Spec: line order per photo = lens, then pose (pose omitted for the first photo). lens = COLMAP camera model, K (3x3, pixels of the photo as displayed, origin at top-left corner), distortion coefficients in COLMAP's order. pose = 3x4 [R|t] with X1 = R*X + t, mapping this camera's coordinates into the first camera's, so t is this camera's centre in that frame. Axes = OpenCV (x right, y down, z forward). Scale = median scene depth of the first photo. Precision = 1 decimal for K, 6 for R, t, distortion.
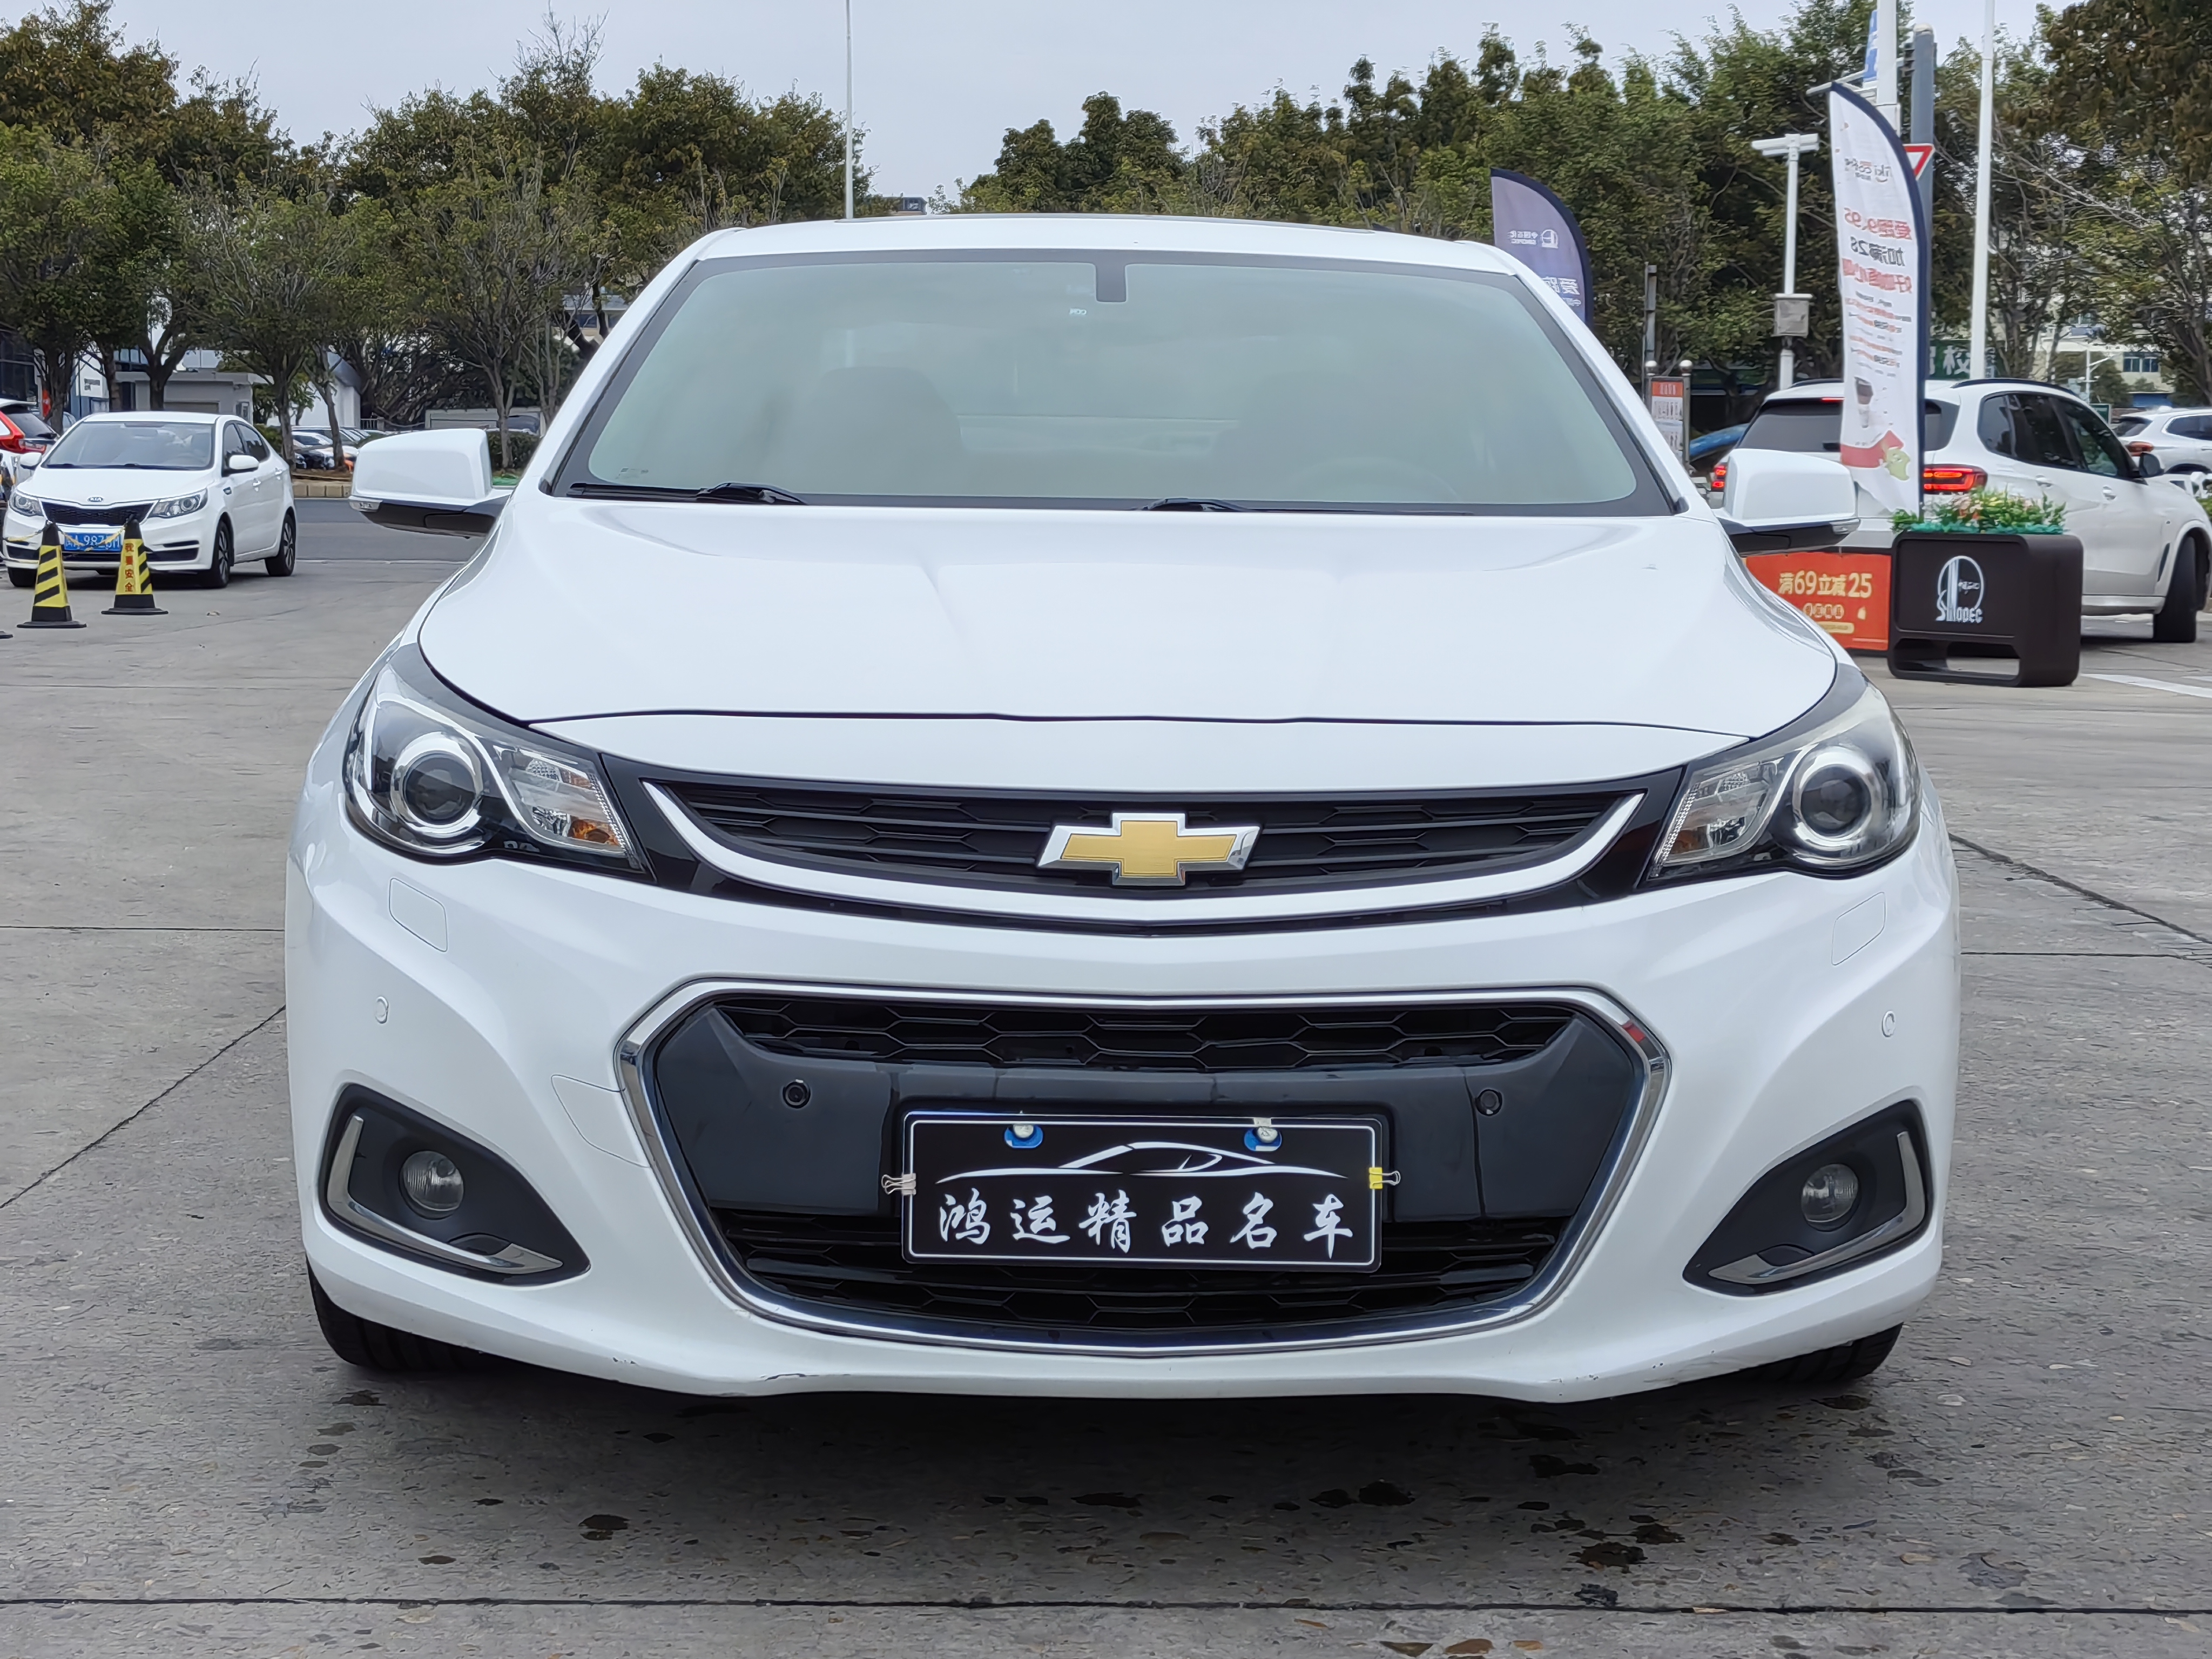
lens RADIAL K [[3503.8, 0, 1106.0], [0, 3503.8, 829.5], [0, 0, 1]] dist [0.060147, -0.069226]
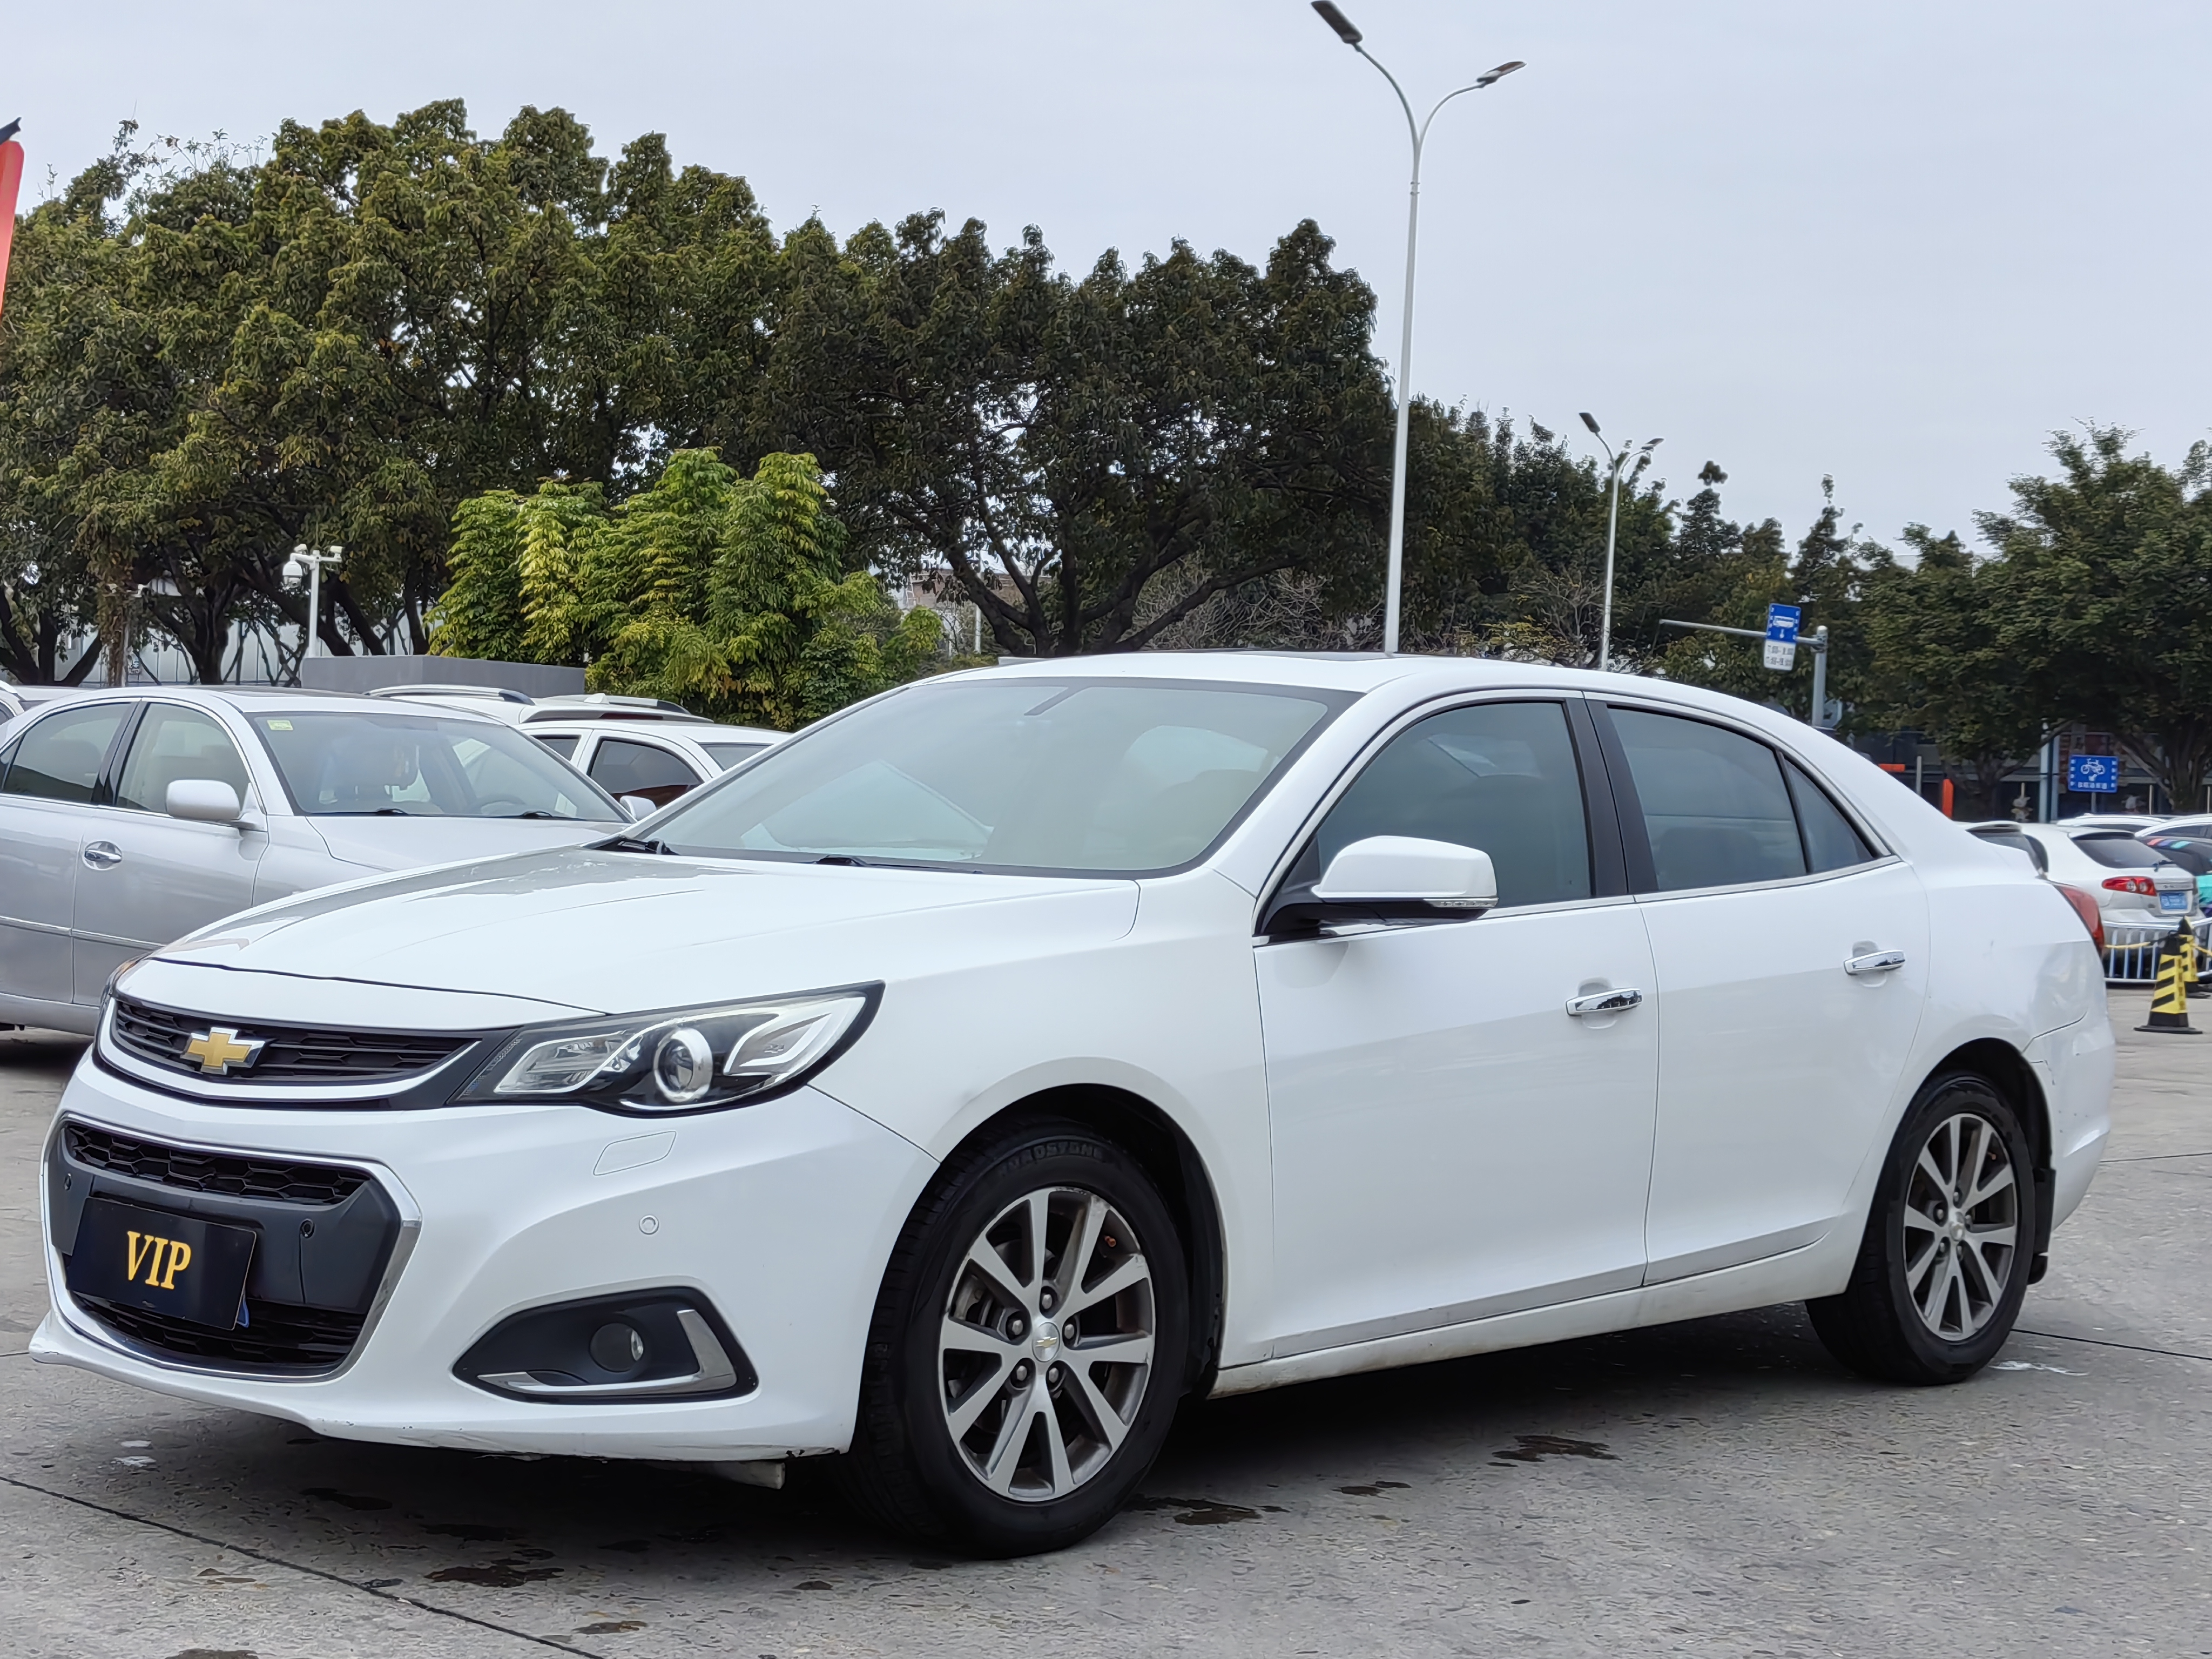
lens RADIAL K [[3503.8, 0, 1106.0], [0, 3503.8, 829.5], [0, 0, 1]] dist [0.060147, -0.069226]
pose [[0.699647, 0.014856, -0.714334, 0.915773], [-0.101731, 0.991669, -0.079015, -0.005689], [0.707209, 0.127952, 0.695330, 0.102608]]
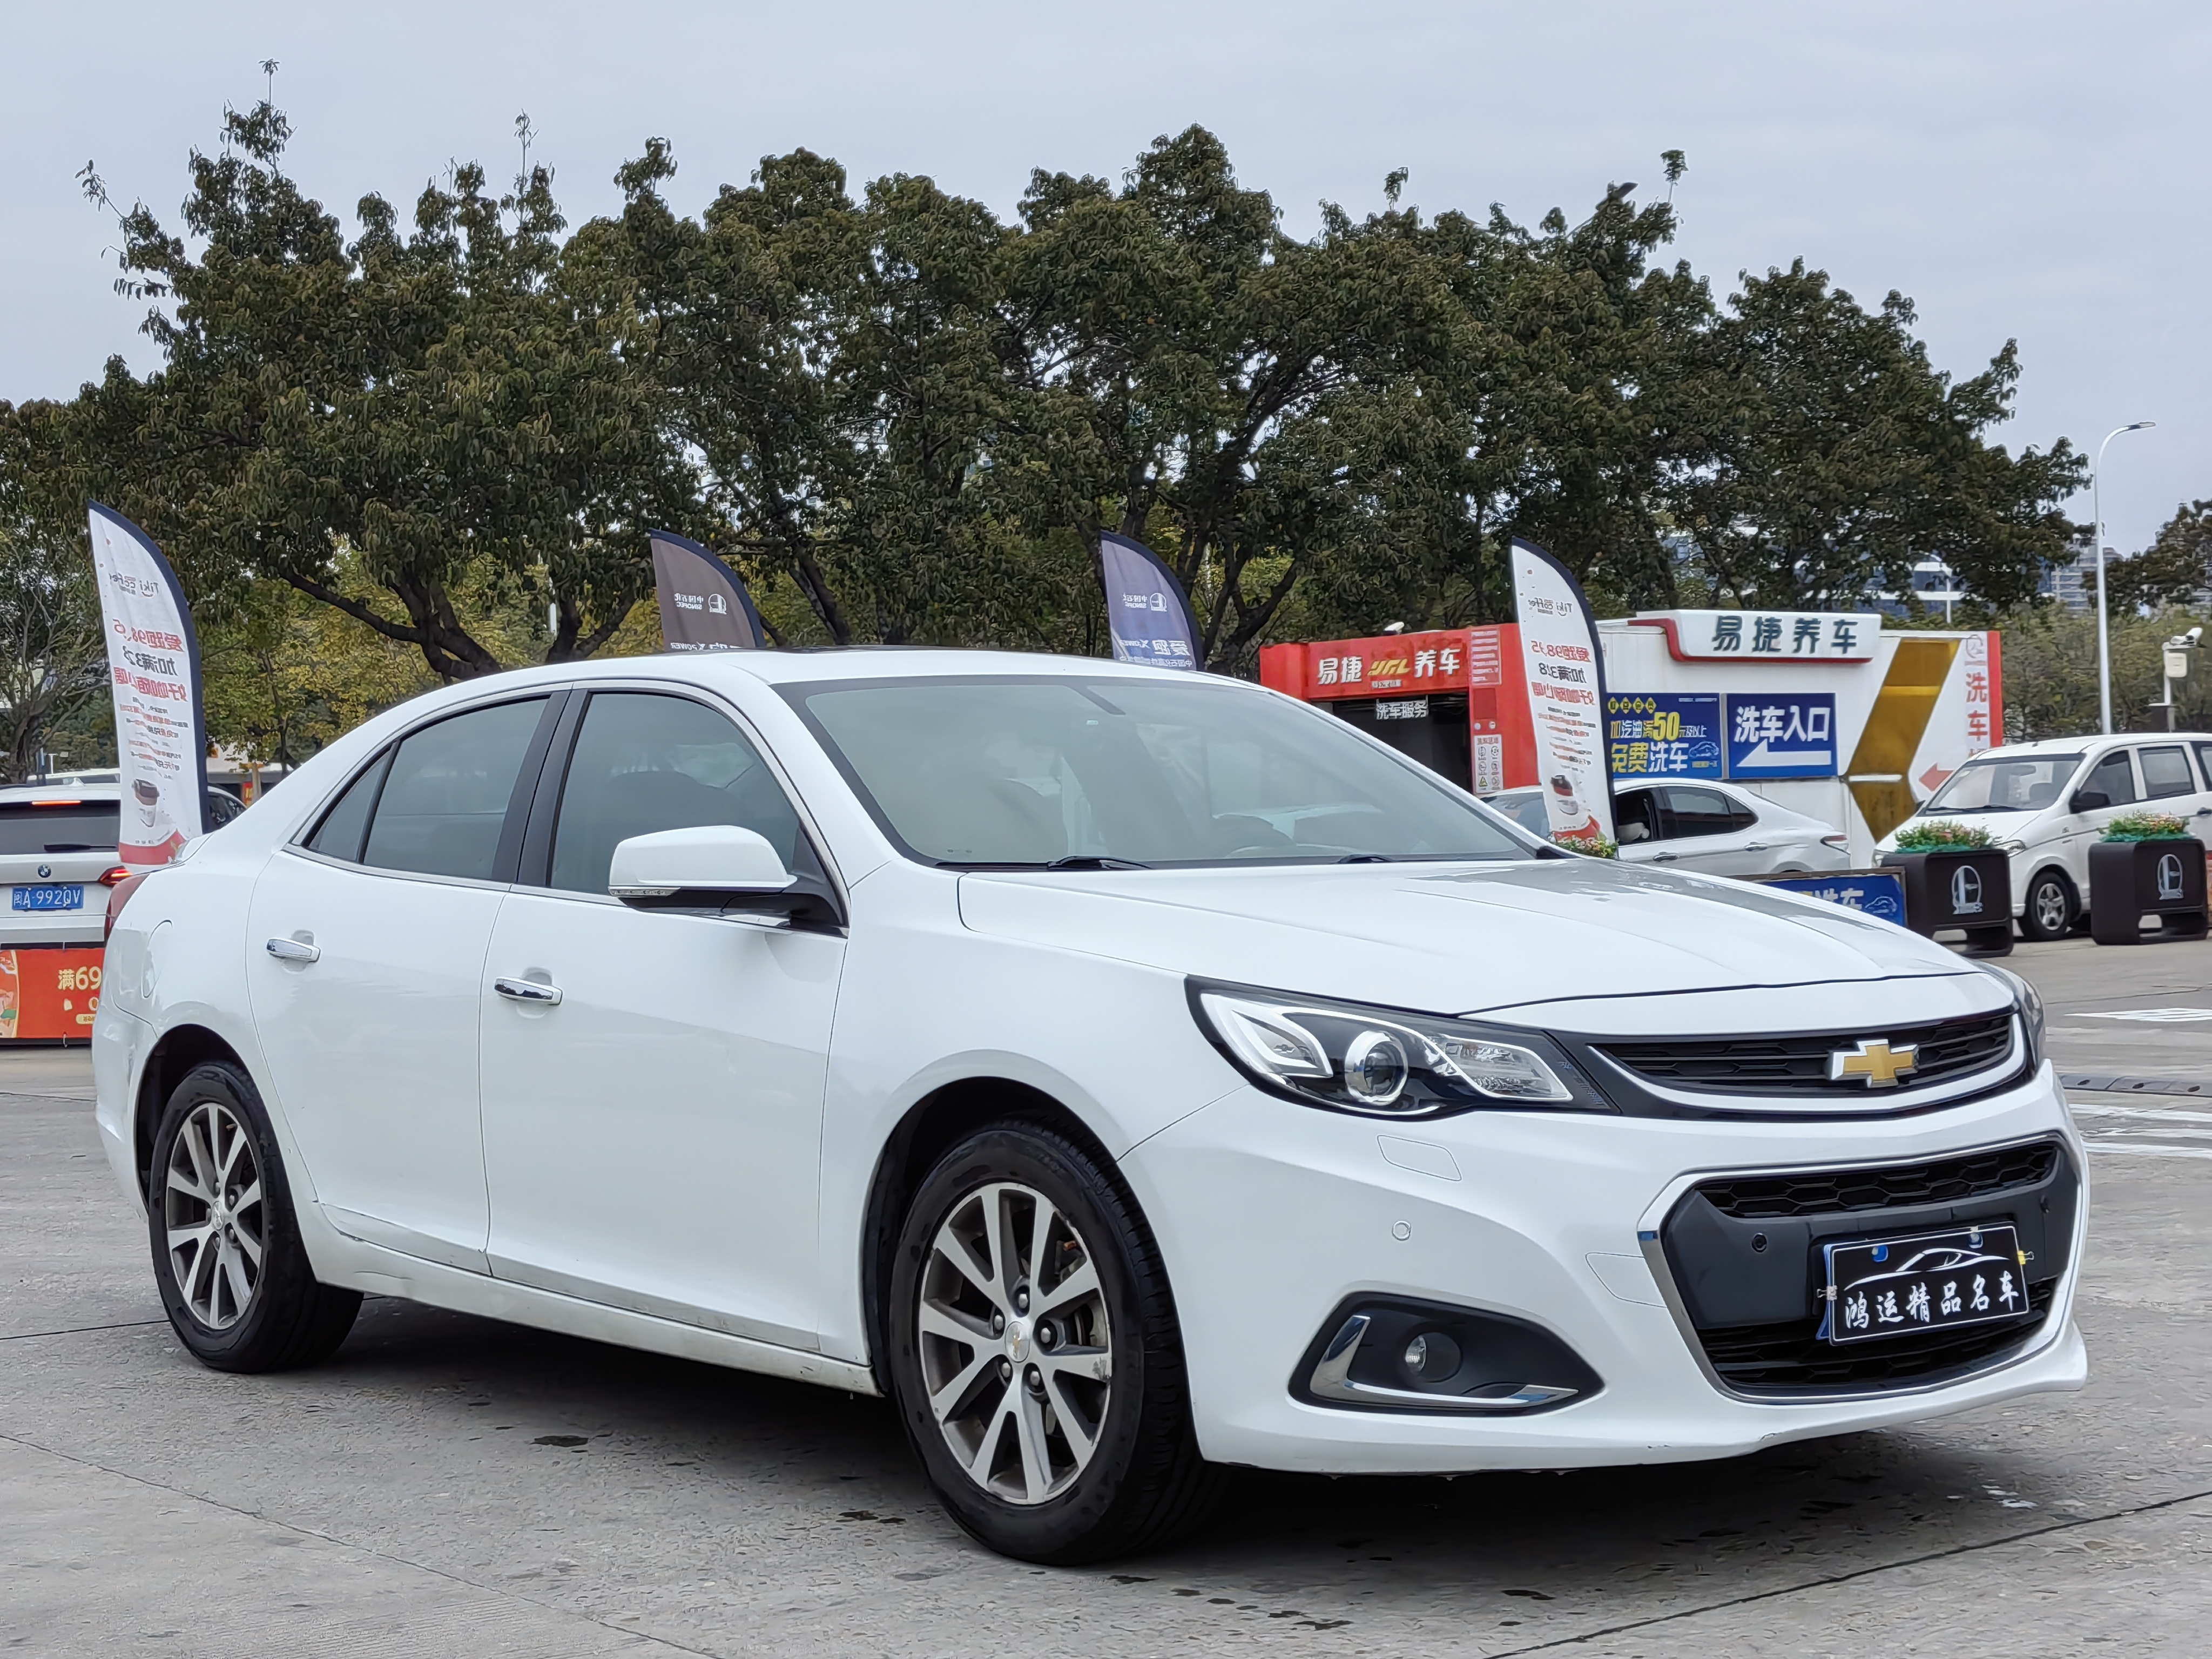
lens RADIAL K [[3485.9, 0, 1133.9], [0, 3485.9, 834.1], [0, 0, 1]] dist [0.225694, -1.811942]
pose [[0.793977, -0.030321, 0.607191, -0.754997], [0.097982, 0.992081, -0.078582, -0.003435], [-0.600000, 0.121886, 0.790660, -0.023430]]
